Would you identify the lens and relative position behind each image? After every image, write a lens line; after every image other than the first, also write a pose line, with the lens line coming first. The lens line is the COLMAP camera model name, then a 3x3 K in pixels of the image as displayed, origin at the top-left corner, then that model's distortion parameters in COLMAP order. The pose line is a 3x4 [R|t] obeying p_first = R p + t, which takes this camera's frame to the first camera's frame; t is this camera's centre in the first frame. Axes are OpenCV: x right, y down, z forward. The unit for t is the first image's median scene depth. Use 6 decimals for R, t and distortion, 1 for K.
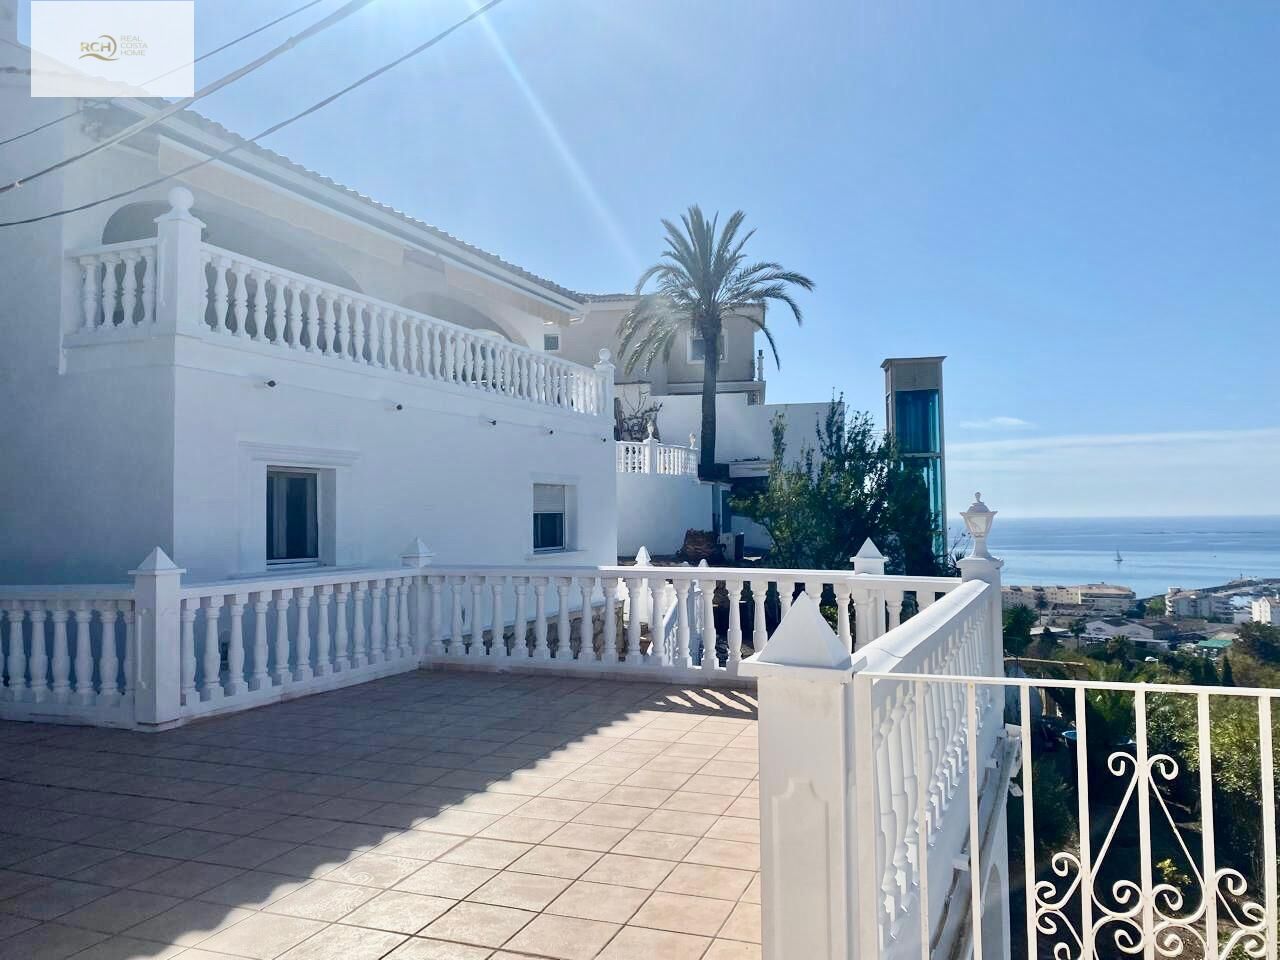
lens RADIAL K [[1027.9, 0, 646.1], [0, 1027.9, 482.5], [0, 0, 1]] dist [0.012098, -0.032385]
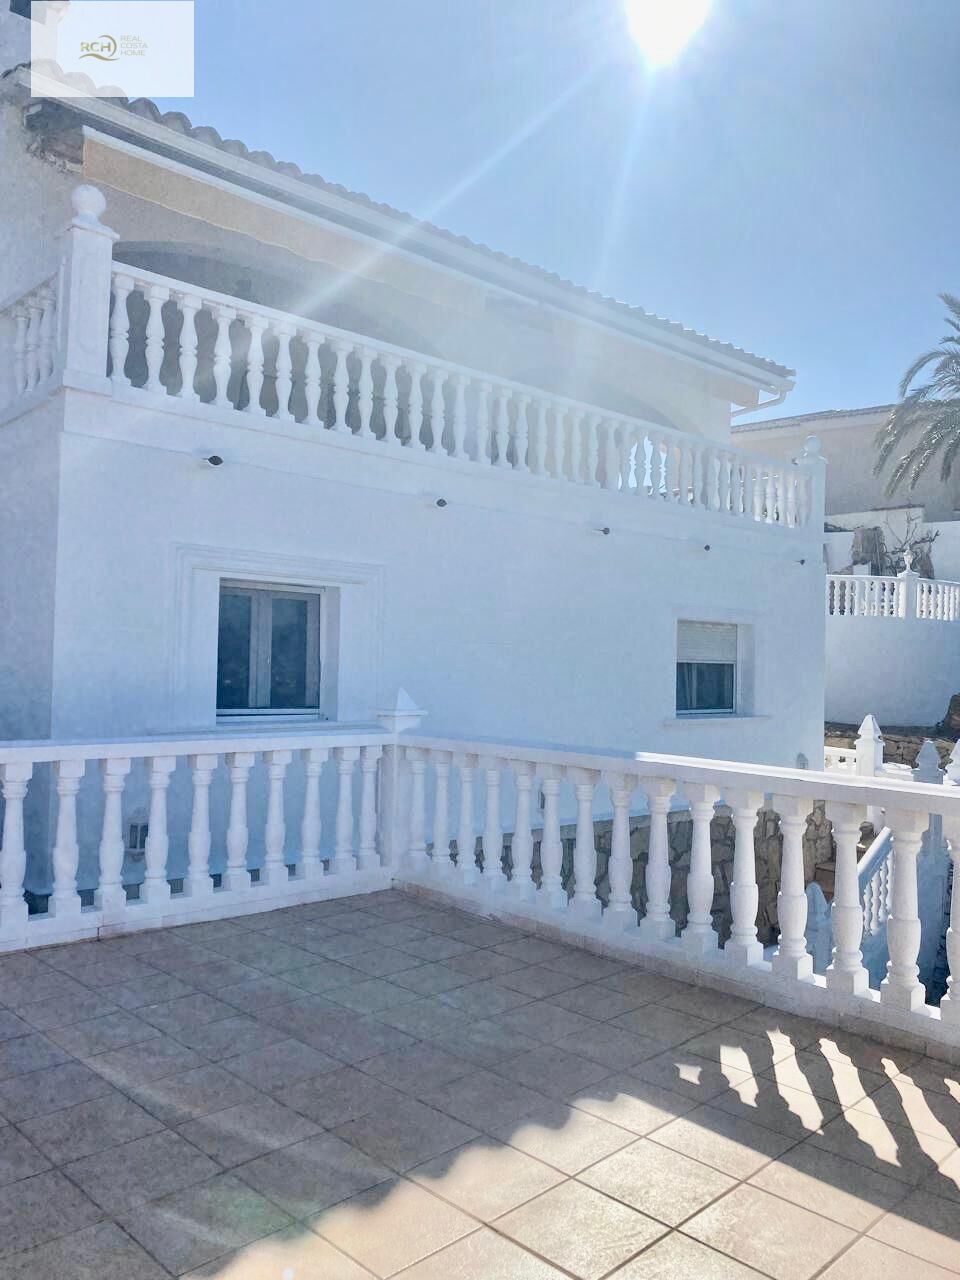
lens RADIAL K [[980.0, 0, 489.1], [0, 980.0, 639.1], [0, 0, 1]] dist [0.038781, -0.056157]
pose [[0.899297, 0.013729, -0.437123, 0.092634], [-0.014510, 0.999894, 0.001554, 0.021385], [0.437098, 0.004945, 0.899401, 0.447609]]
